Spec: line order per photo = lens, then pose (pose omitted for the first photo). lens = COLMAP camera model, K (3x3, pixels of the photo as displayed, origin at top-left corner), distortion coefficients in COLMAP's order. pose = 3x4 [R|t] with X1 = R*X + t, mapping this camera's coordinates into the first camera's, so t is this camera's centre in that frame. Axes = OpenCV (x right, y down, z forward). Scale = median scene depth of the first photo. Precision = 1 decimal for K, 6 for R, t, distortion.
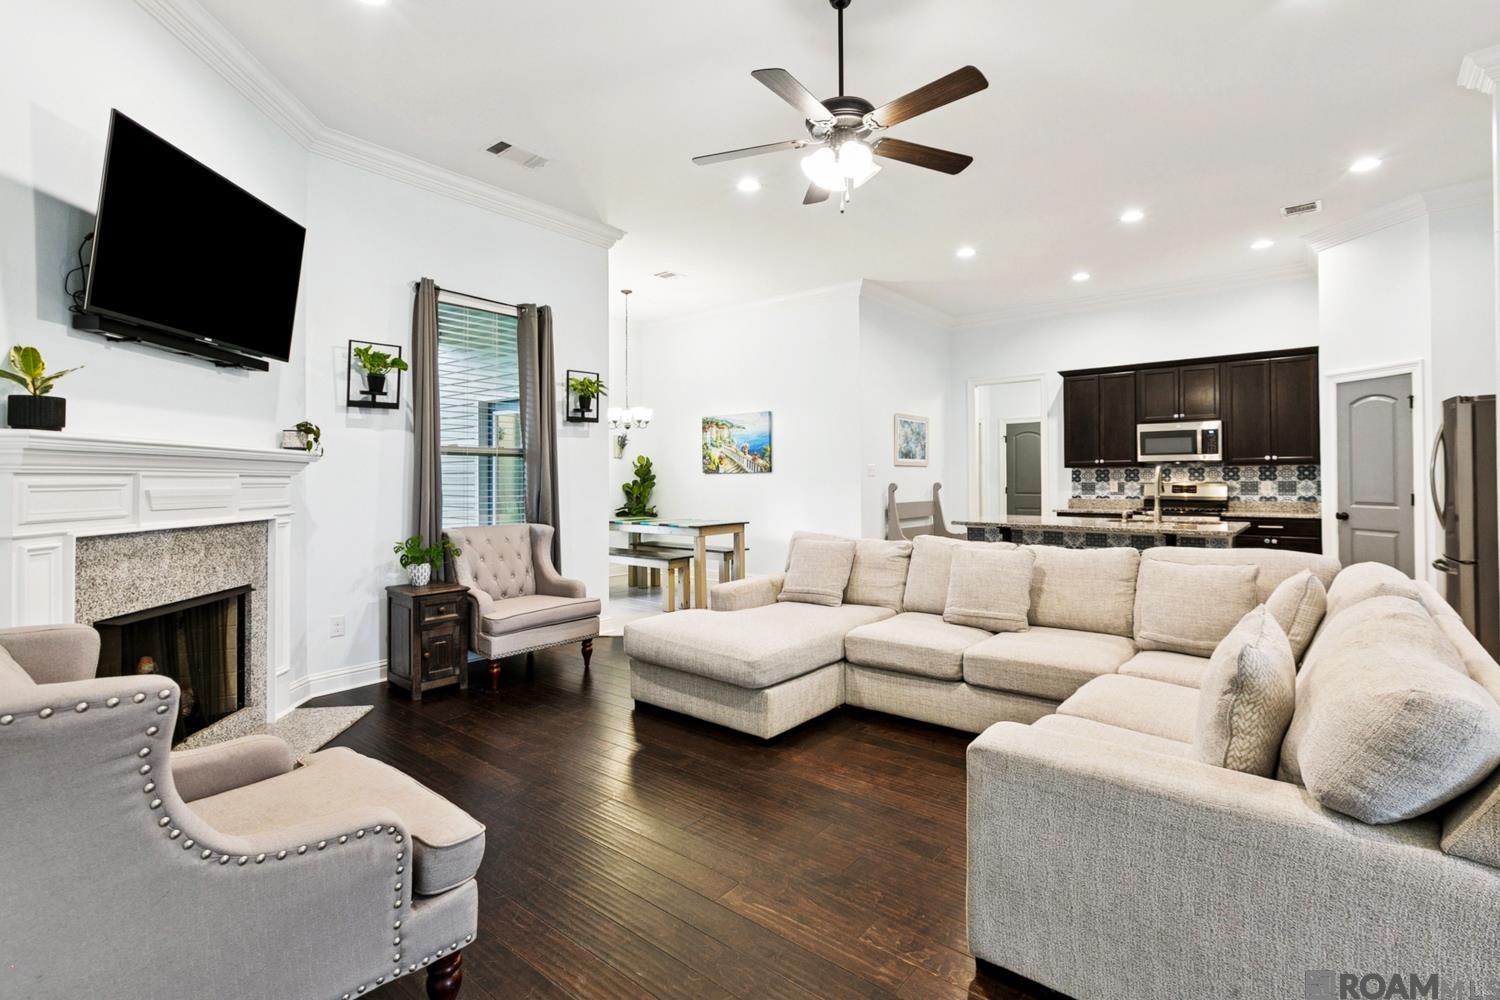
lens RADIAL K [[680.7, 0, 754.8], [0, 680.7, 484.0], [0, 0, 1]] dist [-0.012106, 0.000394]
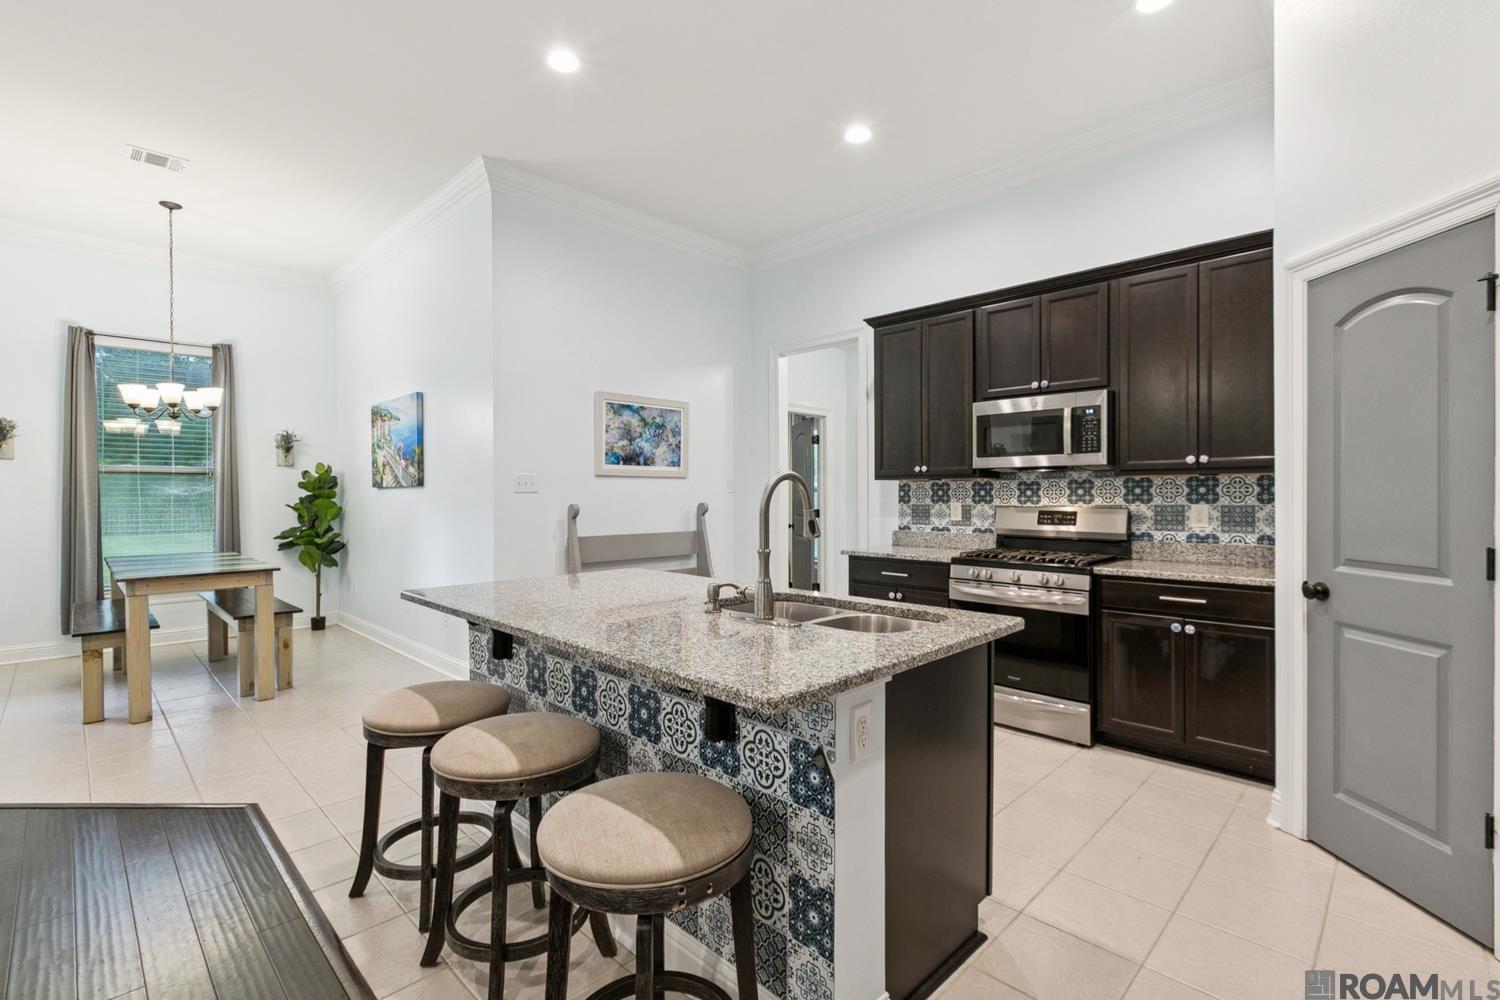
lens RADIAL K [[680.7, 0, 744.0], [0, 680.7, 507.8], [0, 0, 1]] dist [-0.012106, 0.000394]
pose [[0.996907, 0.004644, -0.078447, 0.424408], [-0.003666, 0.999914, 0.012606, -0.006937], [0.078499, -0.012280, 0.996839, 0.427274]]
